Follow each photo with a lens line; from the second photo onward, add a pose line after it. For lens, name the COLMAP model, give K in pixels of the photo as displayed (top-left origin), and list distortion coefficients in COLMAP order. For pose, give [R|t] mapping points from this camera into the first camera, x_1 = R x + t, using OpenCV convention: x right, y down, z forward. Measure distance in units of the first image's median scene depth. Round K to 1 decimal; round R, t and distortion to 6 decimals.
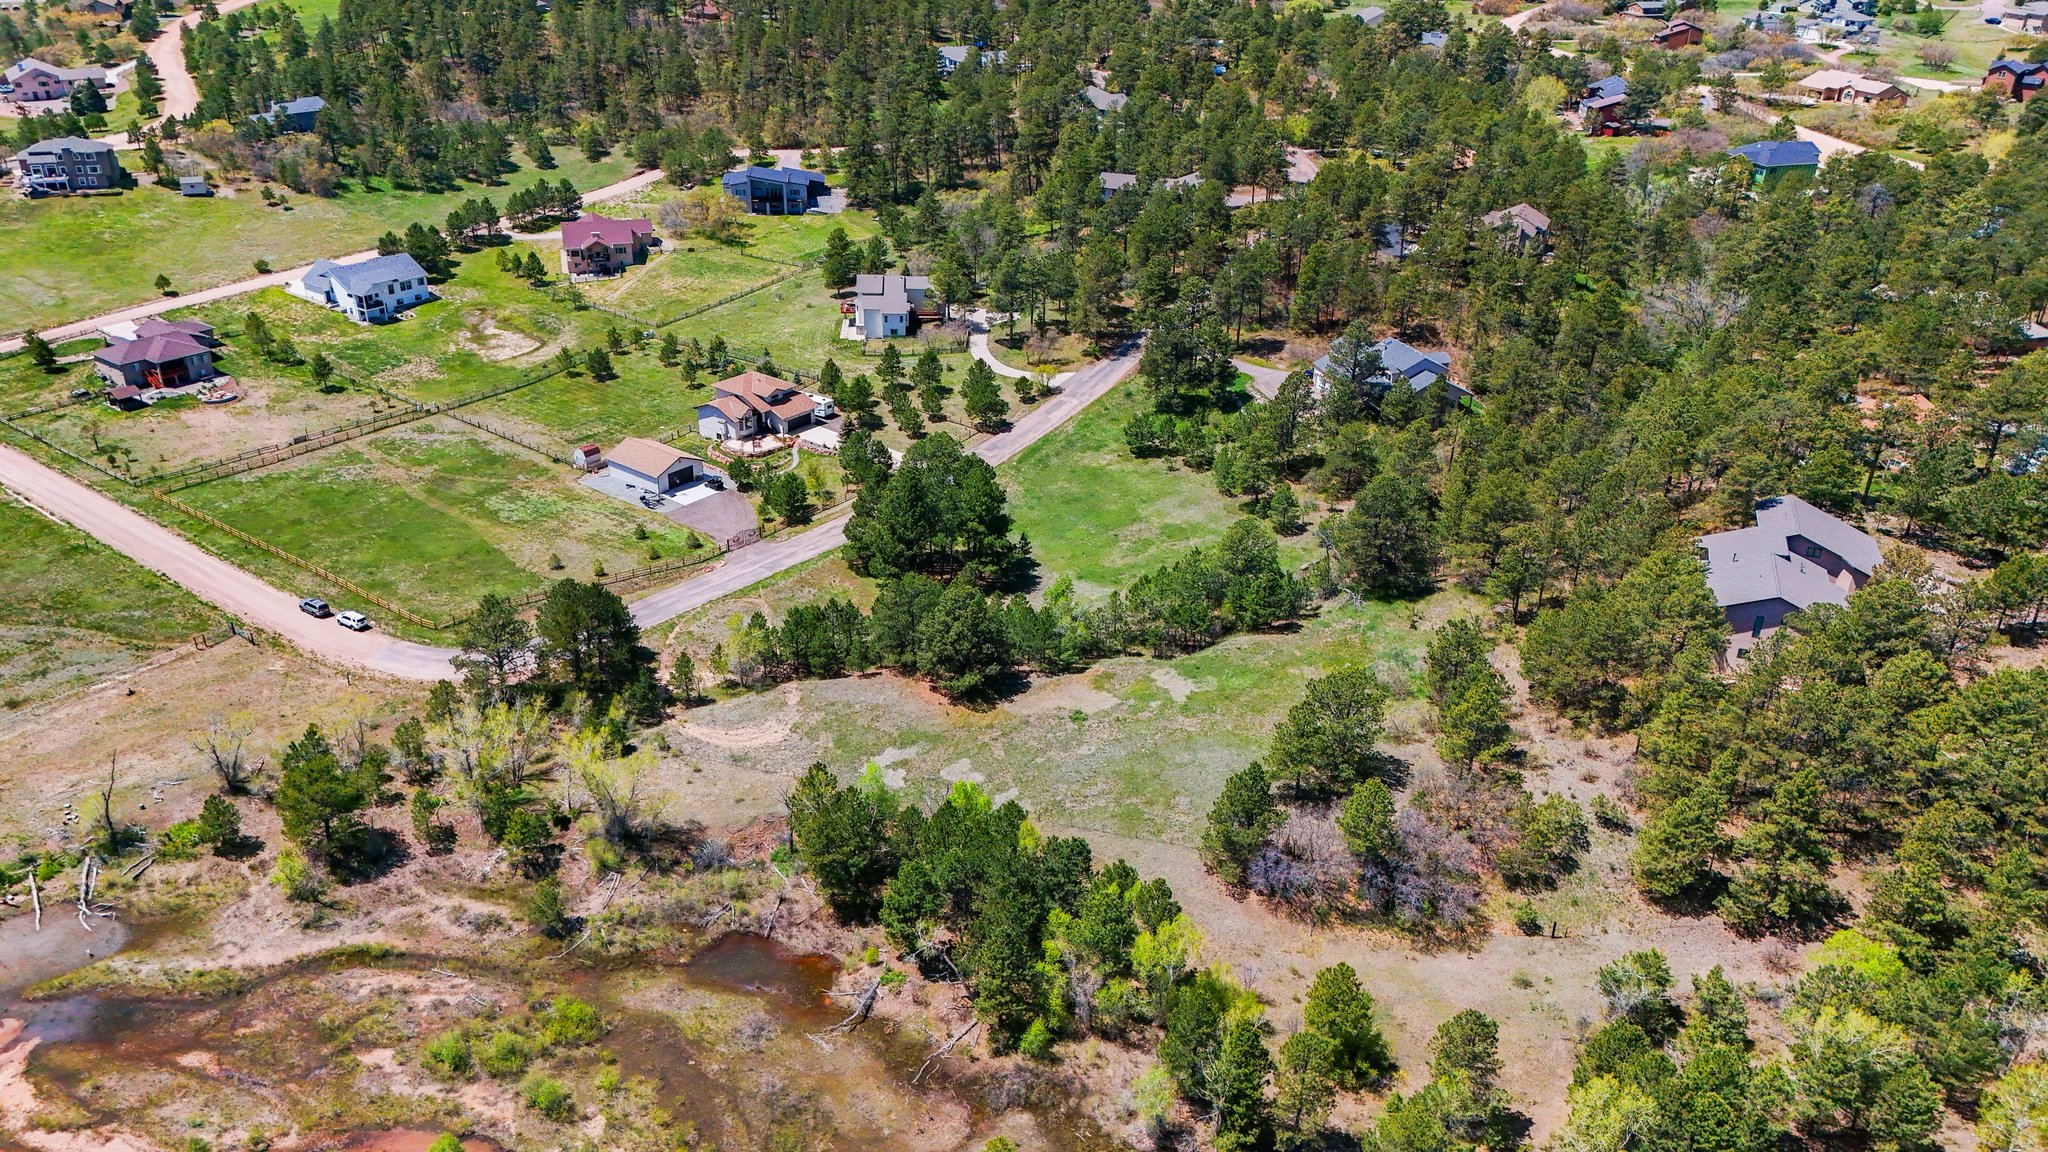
lens RADIAL K [[1583.0, 0, 1024.0], [0, 1583.0, 576.0], [0, 0, 1]] dist [0.097293, -0.115173]
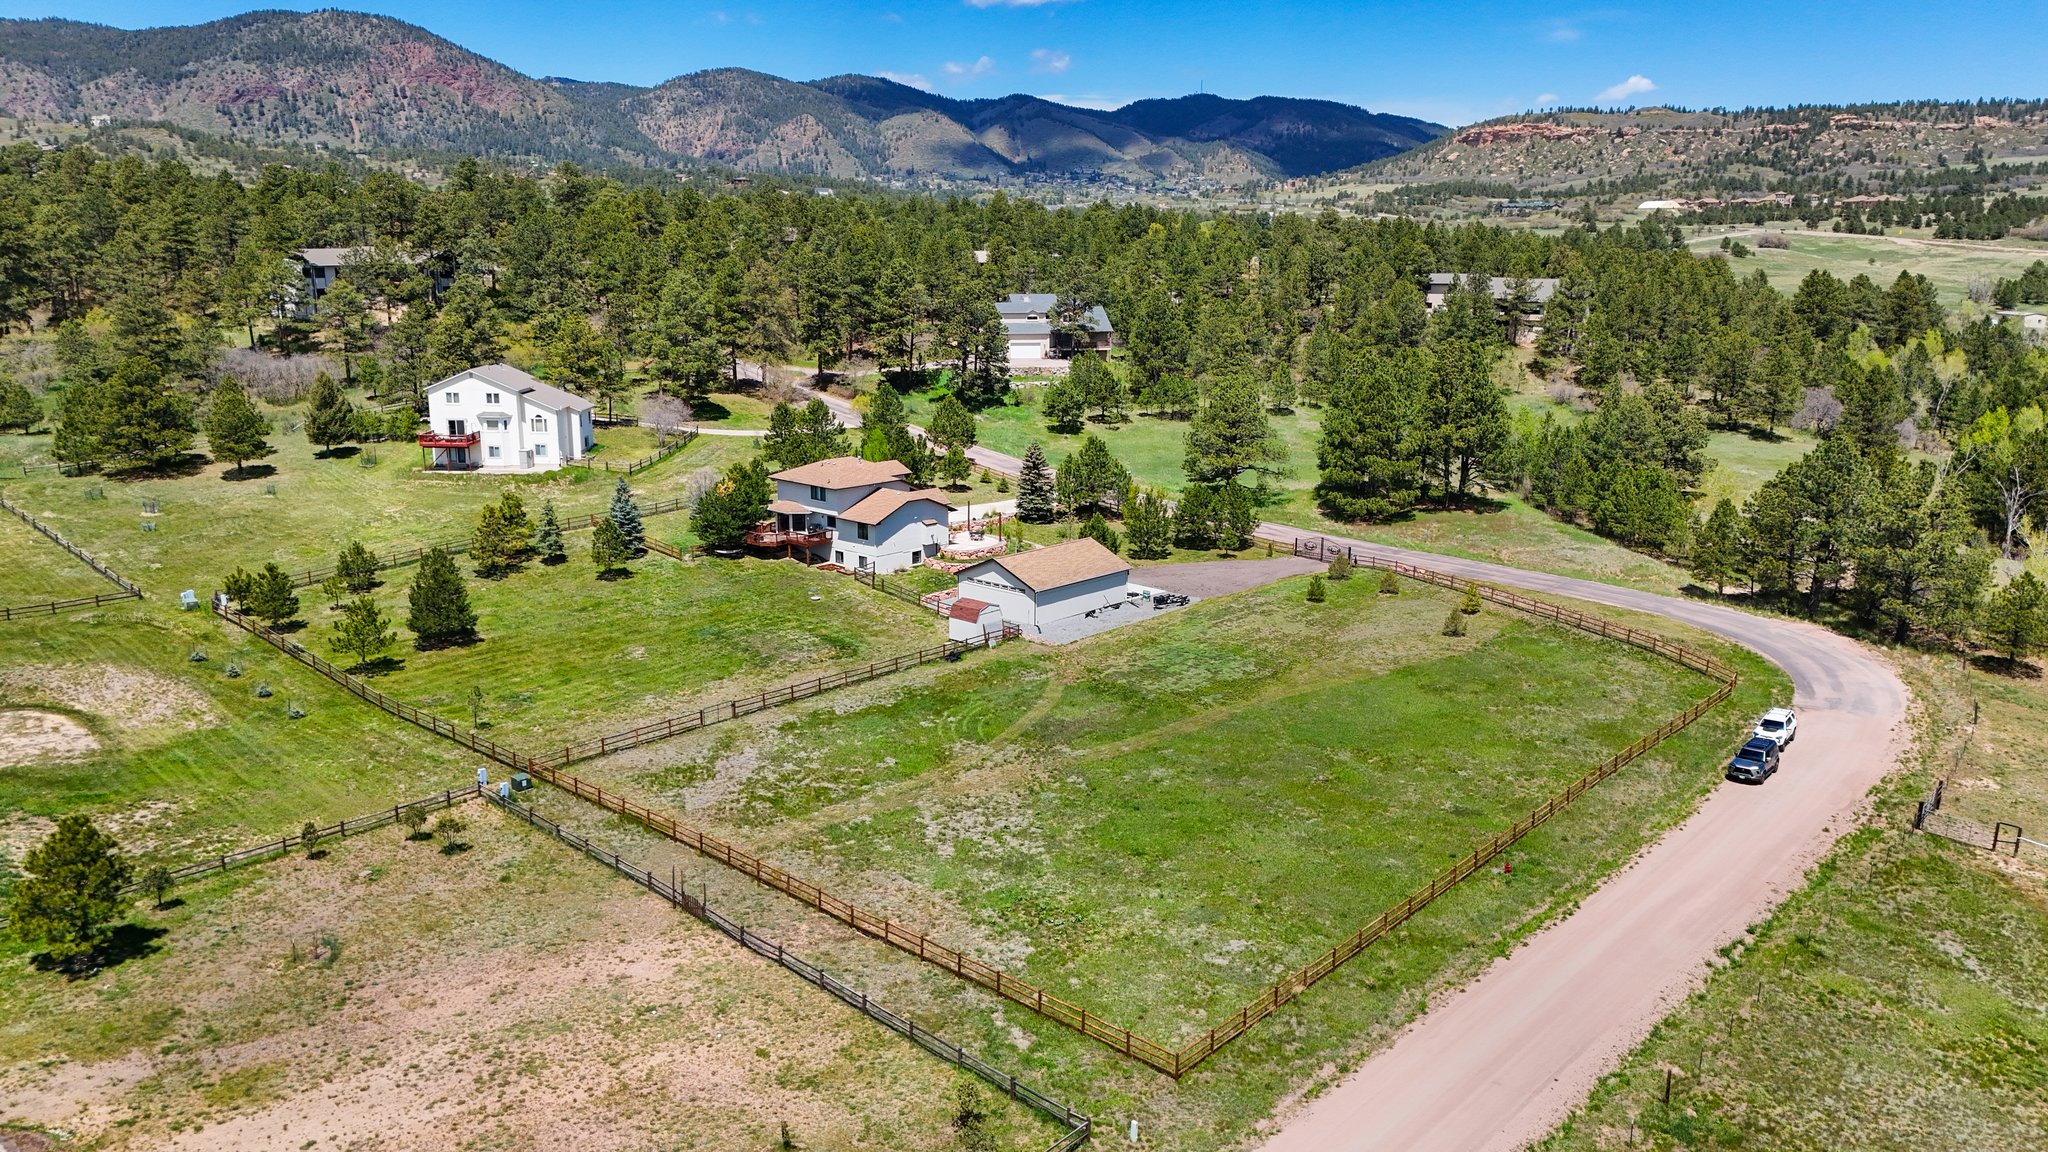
lens RADIAL K [[1523.4, 0, 1024.0], [0, 1523.4, 576.0], [0, 0, 1]] dist [0.092196, -0.086704]
pose [[0.082449, -0.241069, 0.966999, -0.637881], [0.438590, 0.880065, 0.182002, -0.146865], [-0.894897, 0.409111, 0.178291, 0.791085]]
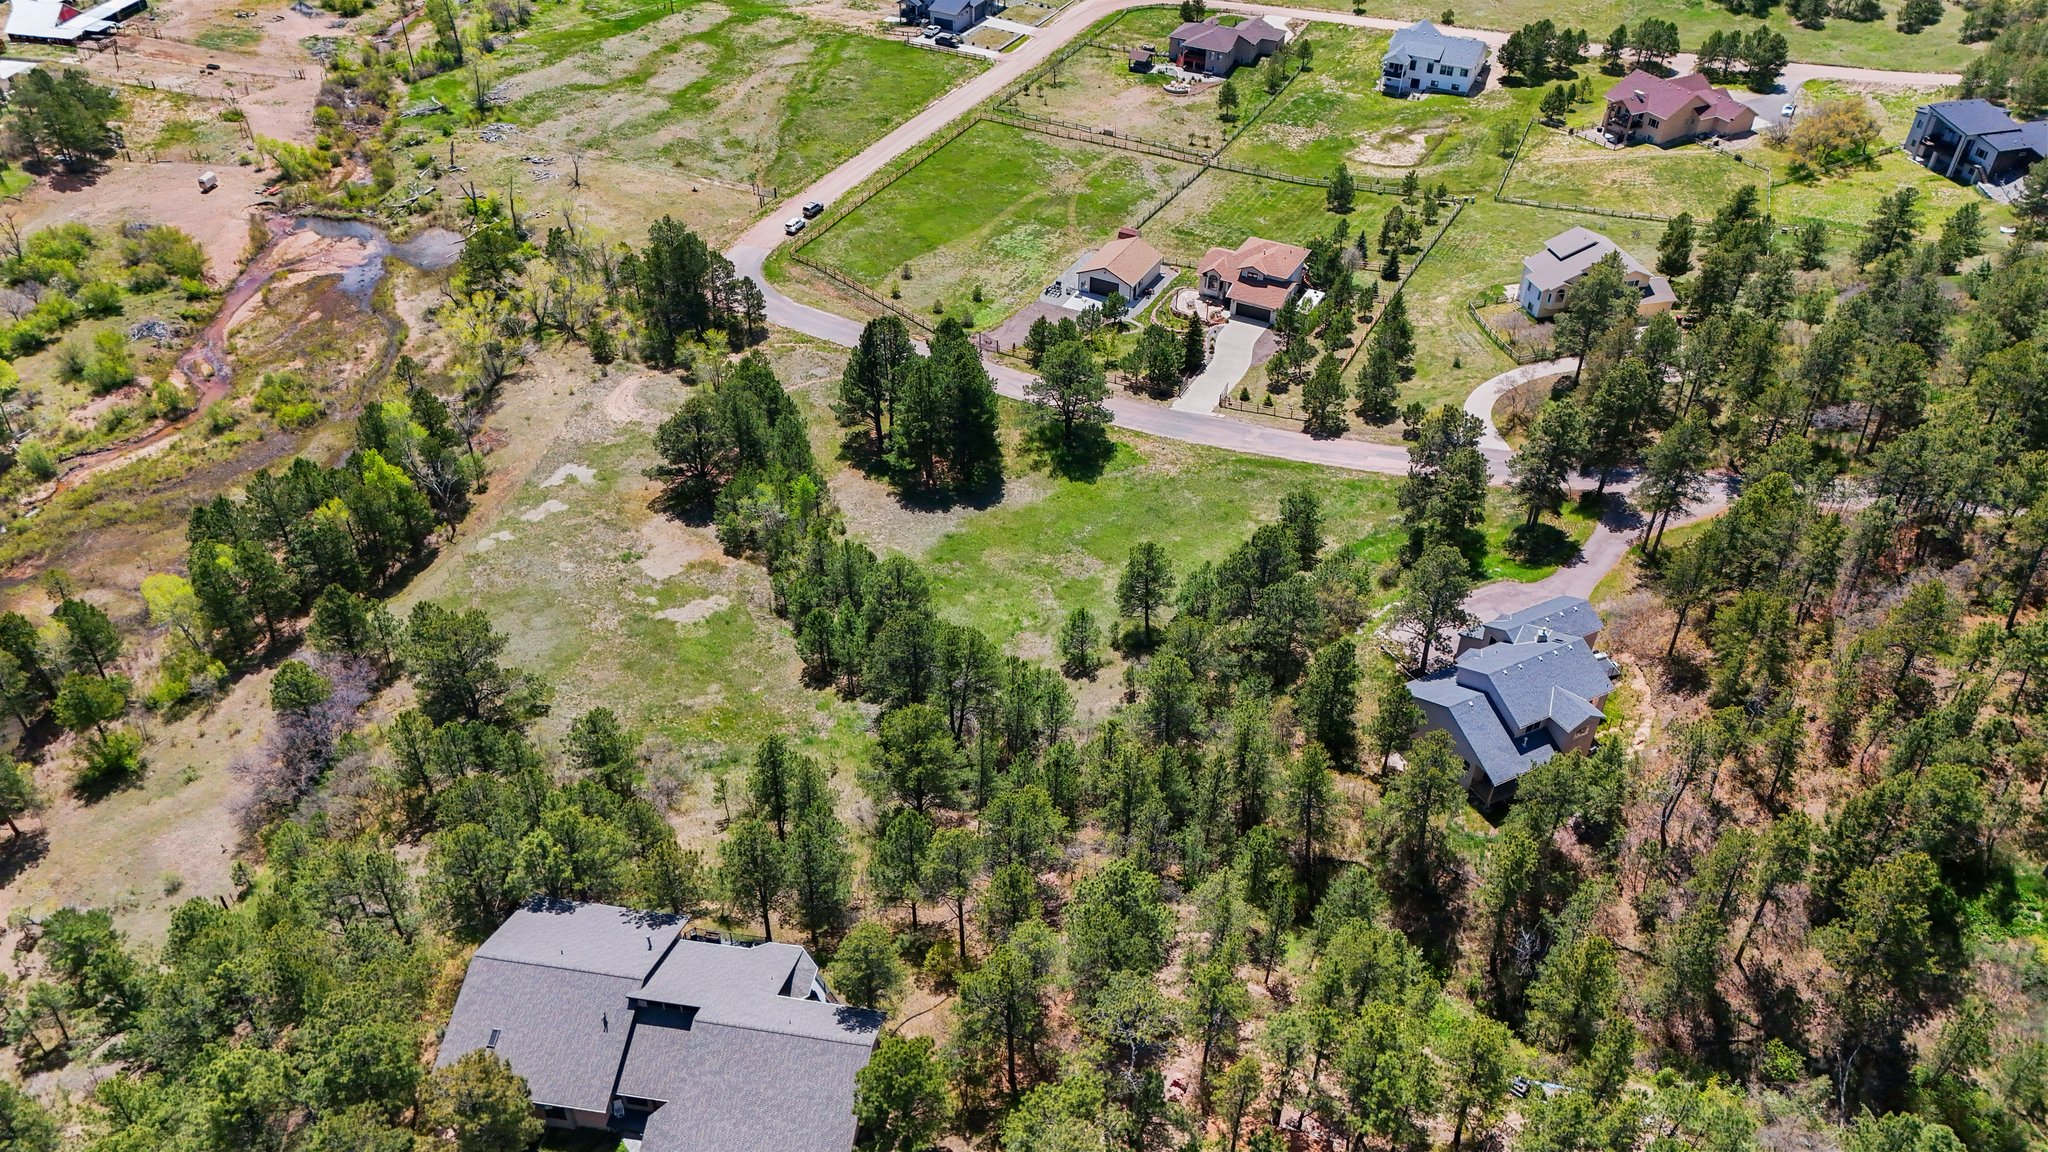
lens RADIAL K [[1523.4, 0, 1024.0], [0, 1523.4, 576.0], [0, 0, 1]] dist [0.092196, -0.086704]
pose [[0.180218, 0.584302, -0.791273, 0.547008], [-0.445274, 0.765761, 0.464048, -0.296198], [0.877070, 0.268703, 0.398179, 0.534147]]
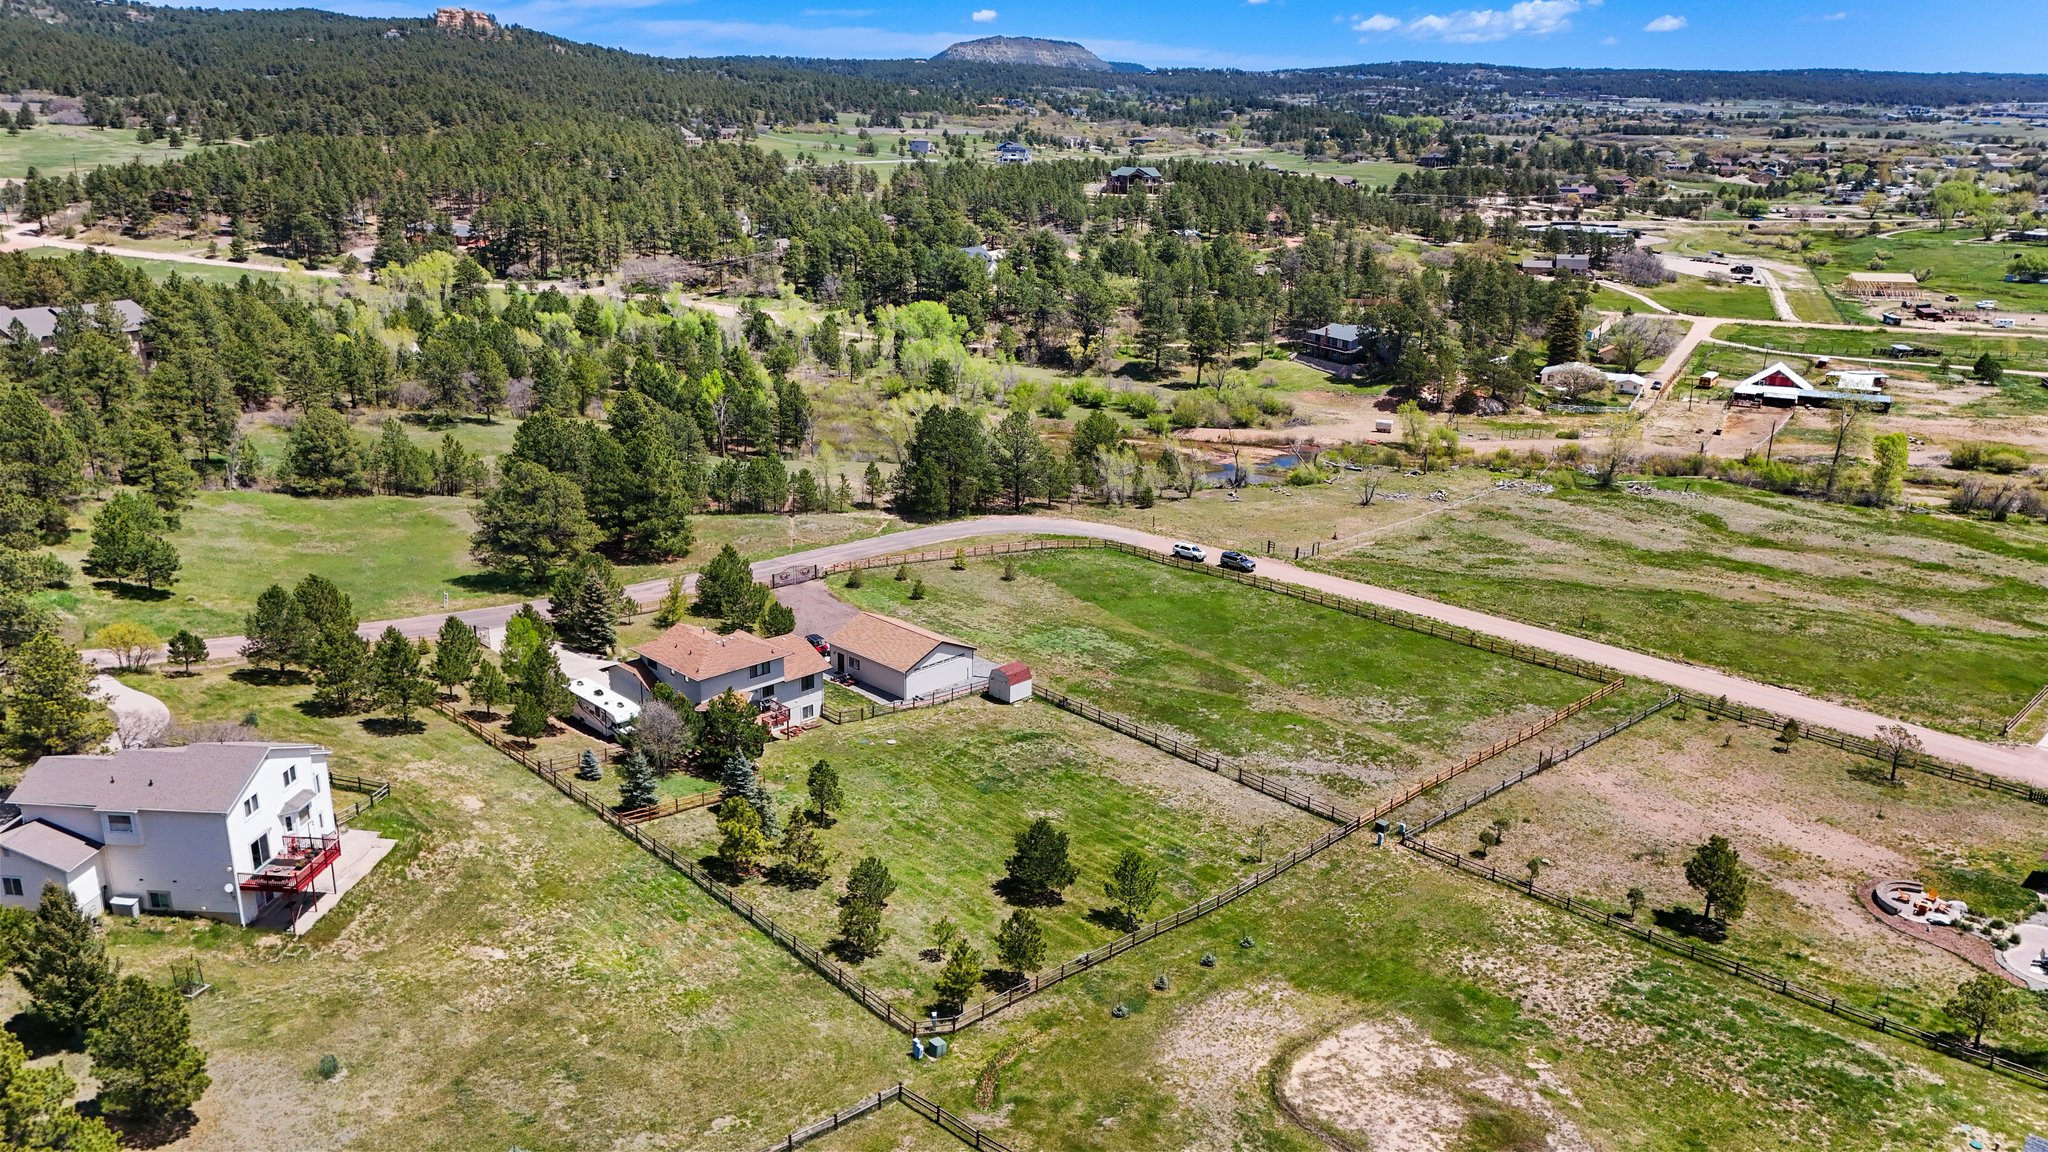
lens RADIAL K [[1523.4, 0, 1024.0], [0, 1523.4, 576.0], [0, 0, 1]] dist [0.092196, -0.086704]
pose [[-0.991770, -0.071948, 0.105906, -0.298461], [0.021395, 0.722413, 0.691131, -0.448283], [-0.126234, 0.687708, -0.714928, 1.224839]]
